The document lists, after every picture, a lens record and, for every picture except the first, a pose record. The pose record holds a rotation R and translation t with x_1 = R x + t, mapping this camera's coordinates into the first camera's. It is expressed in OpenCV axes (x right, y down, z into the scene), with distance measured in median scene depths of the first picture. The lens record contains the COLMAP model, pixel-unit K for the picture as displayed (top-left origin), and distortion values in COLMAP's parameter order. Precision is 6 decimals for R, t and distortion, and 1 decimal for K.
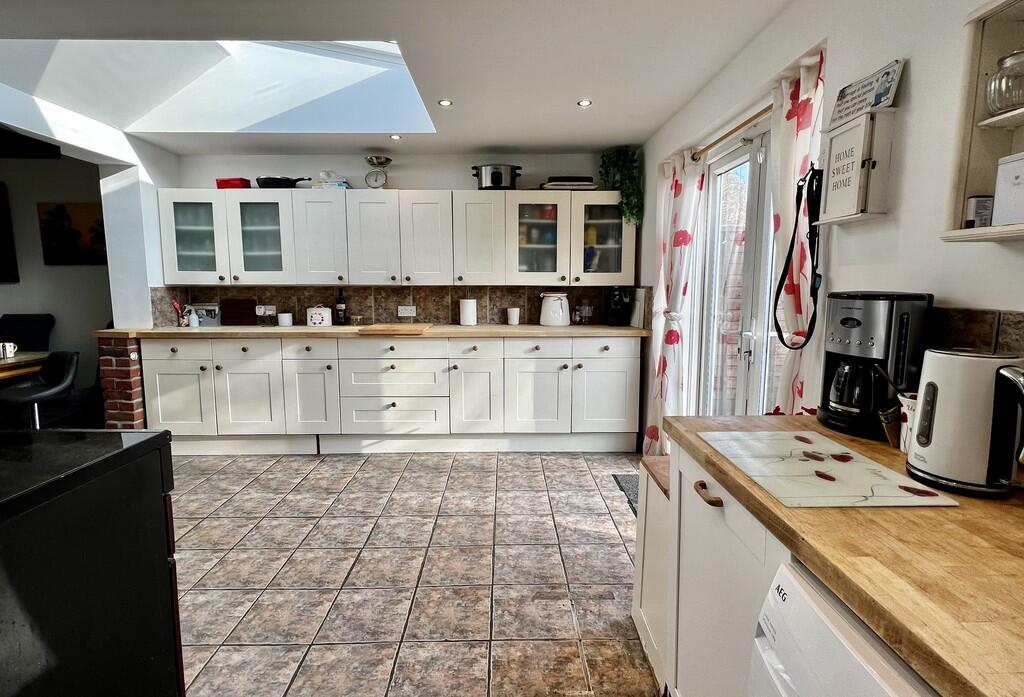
lens RADIAL K [[493.6, 0, 515.3], [0, 493.6, 344.5], [0, 0, 1]] dist [-0.004456, -0.000392]
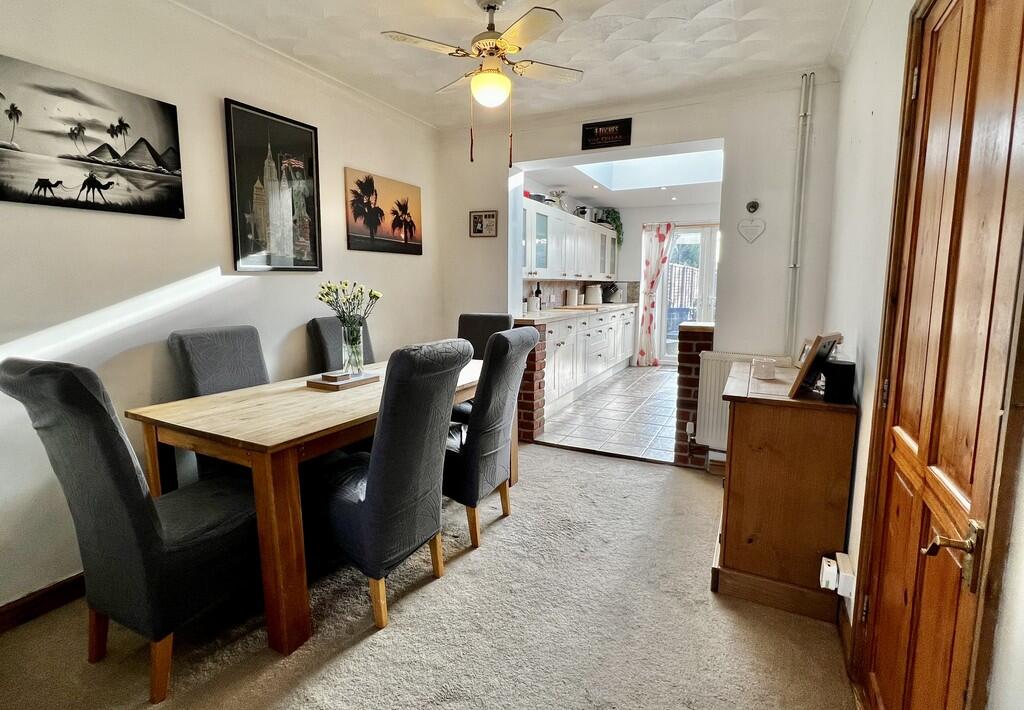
lens RADIAL K [[493.6, 0, 514.4], [0, 493.6, 350.3], [0, 0, 1]] dist [-0.004456, -0.000392]
pose [[0.469883, -0.116426, 0.875017, -1.786885], [0.098598, 0.991983, 0.079042, -0.046667], [-0.877205, 0.049134, 0.477596, 0.481051]]
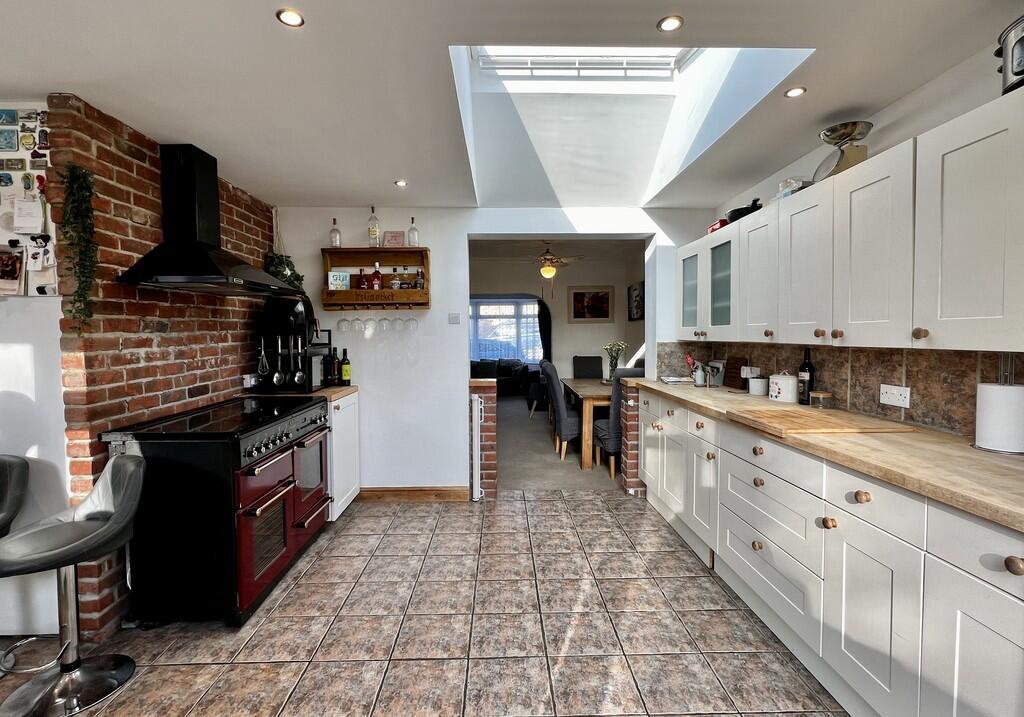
lens RADIAL K [[493.6, 0, 512.8], [0, 493.6, 357.8], [0, 0, 1]] dist [-0.004456, -0.000392]
pose [[-0.006872, 0.047249, -0.998859, 0.320972], [-0.118401, 0.991818, 0.047731, -0.091147], [0.992942, 0.118594, -0.001222, 0.649577]]
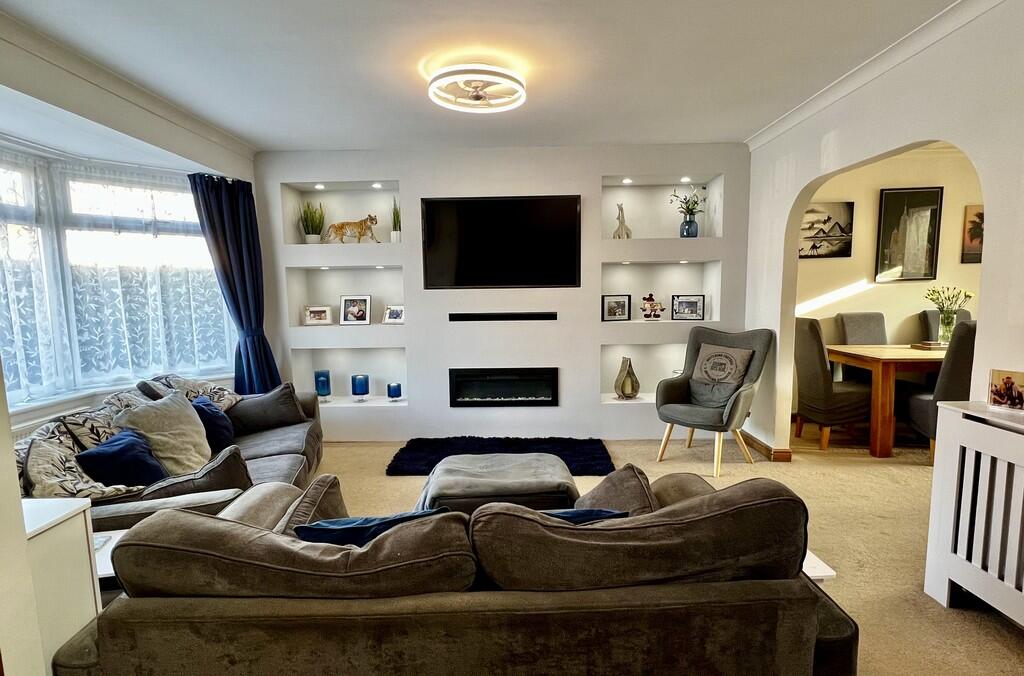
lens RADIAL K [[507.2, 0, 514.0], [0, 507.2, 344.0], [0, 0, 1]] dist [-0.003578, -0.000614]
pose [[0.999233, -0.011931, -0.037303, -2.225421], [0.011446, 0.999848, -0.013179, 0.023323], [0.037454, 0.012742, 0.999217, -0.172114]]
